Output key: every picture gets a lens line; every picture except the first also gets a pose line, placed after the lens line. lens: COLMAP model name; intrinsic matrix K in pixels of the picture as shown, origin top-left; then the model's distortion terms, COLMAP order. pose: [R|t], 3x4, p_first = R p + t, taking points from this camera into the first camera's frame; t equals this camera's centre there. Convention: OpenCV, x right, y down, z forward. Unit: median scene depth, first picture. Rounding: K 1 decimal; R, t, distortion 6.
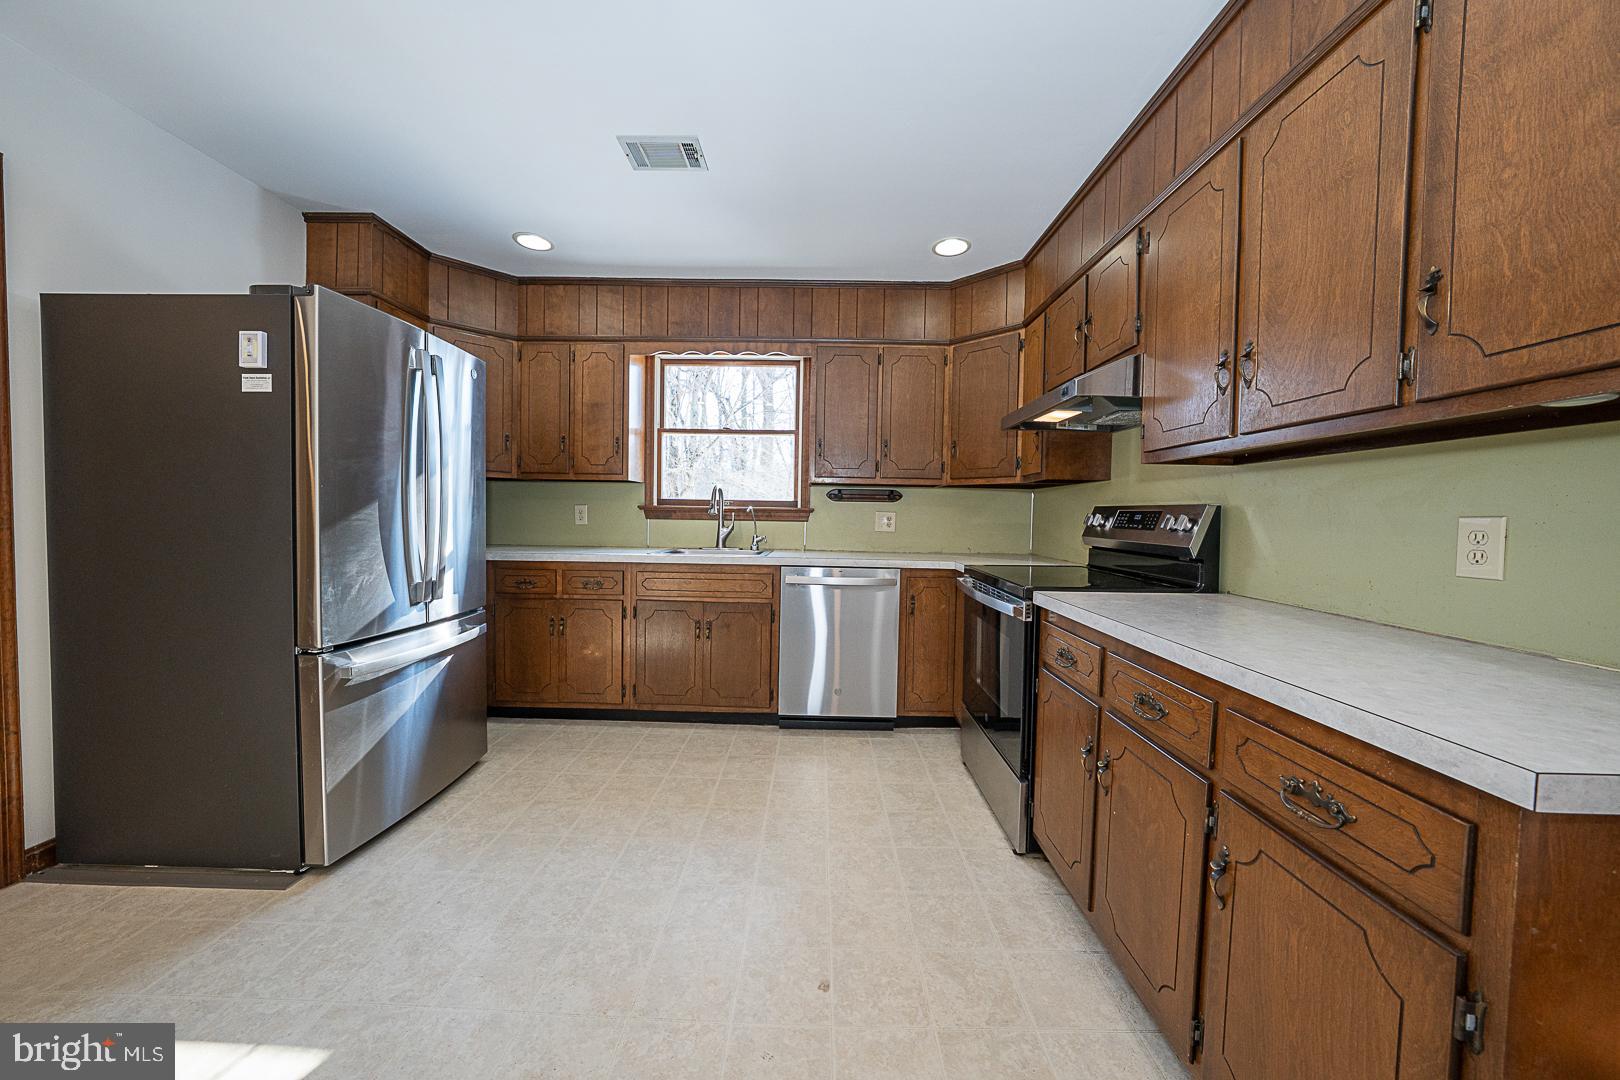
lens RADIAL K [[558.6, 0, 810.1], [0, 558.6, 536.8], [0, 0, 1]] dist [-0.019891, 0.003250]
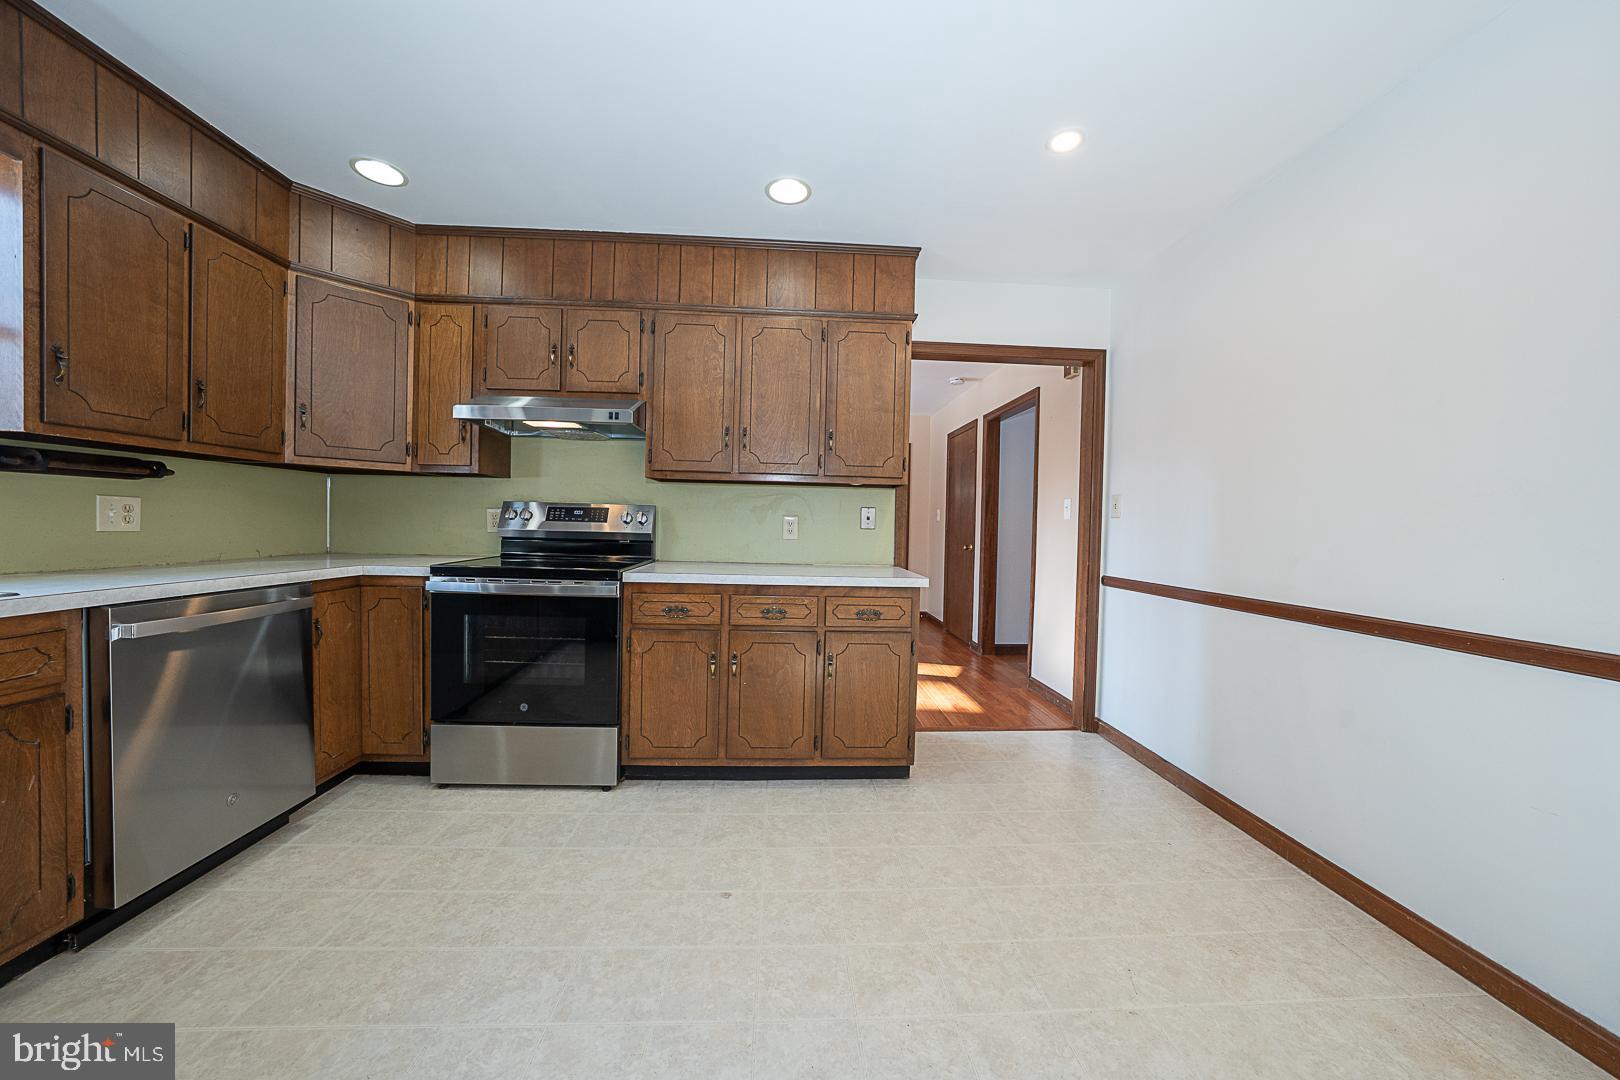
lens RADIAL K [[558.6, 0, 817.1], [0, 558.6, 536.5], [0, 0, 1]] dist [-0.019891, 0.003250]
pose [[-0.069068, -0.042647, 0.996700, -0.506736], [0.016038, 0.998909, 0.043853, -0.018529], [-0.997483, 0.019014, -0.068309, 0.366532]]
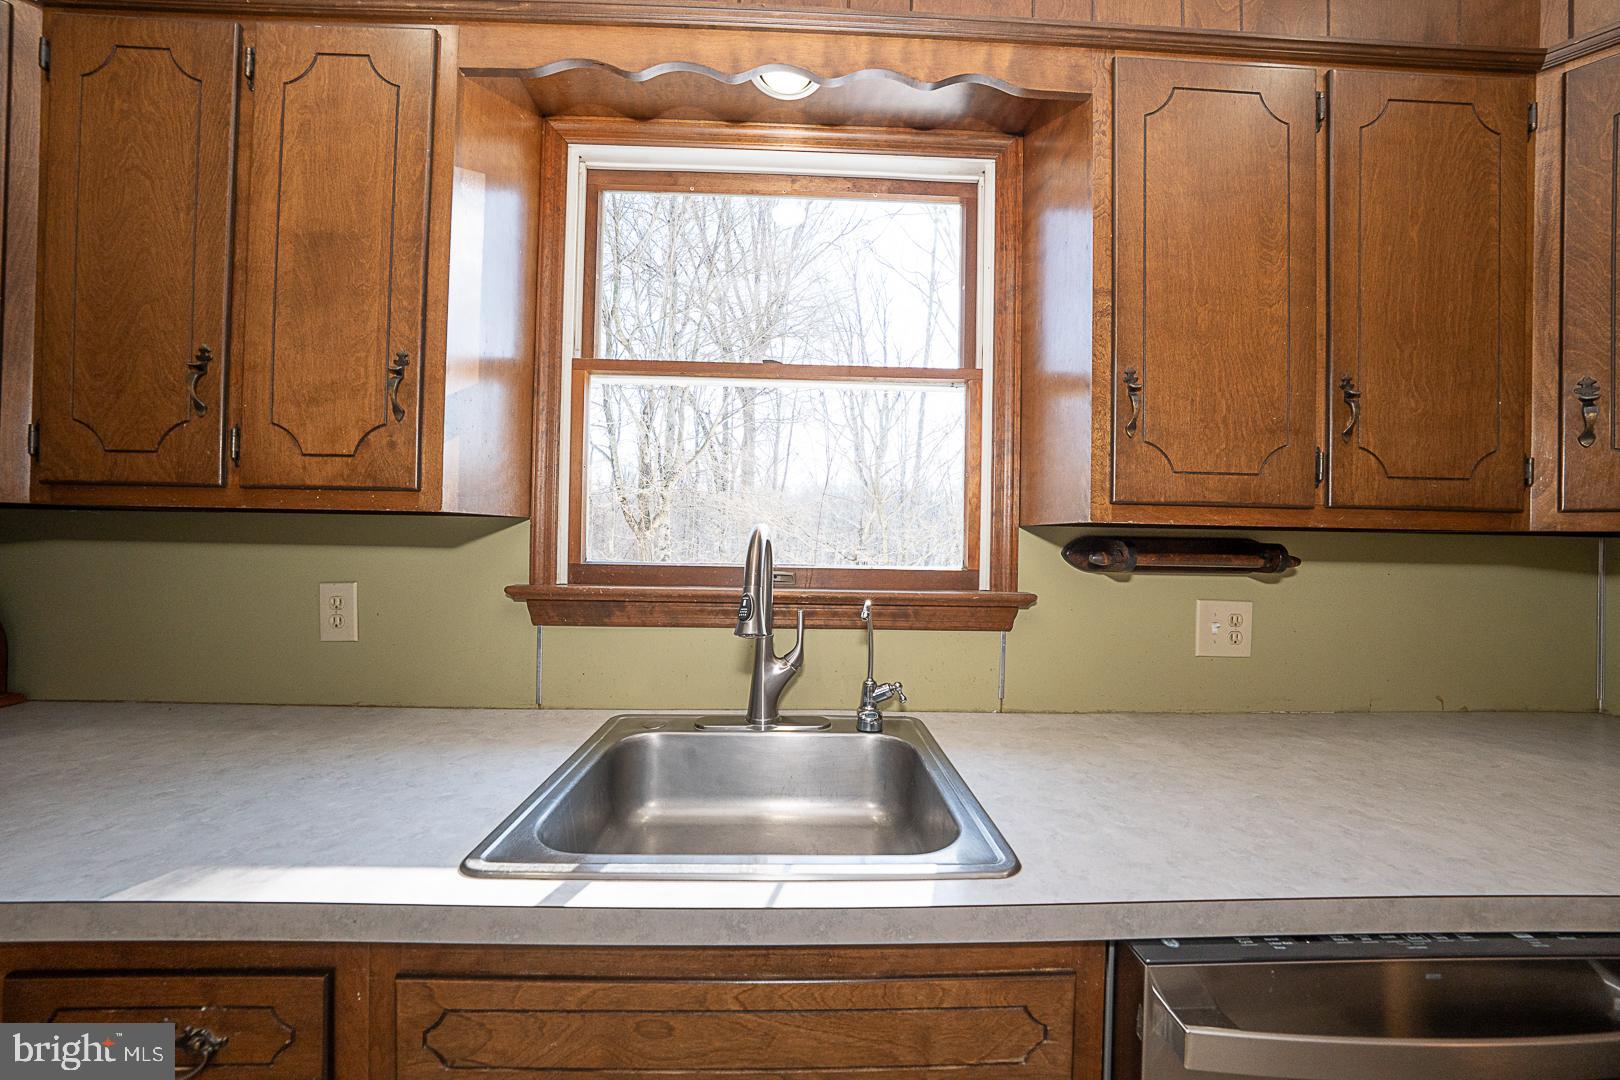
lens RADIAL K [[558.6, 0, 812.9], [0, 558.6, 531.8], [0, 0, 1]] dist [-0.019891, 0.003250]
pose [[0.998788, 0.000501, 0.049216, -0.157385], [0.001917, 0.998794, -0.049054, -0.078423], [-0.049182, 0.049089, 0.997583, 0.719993]]
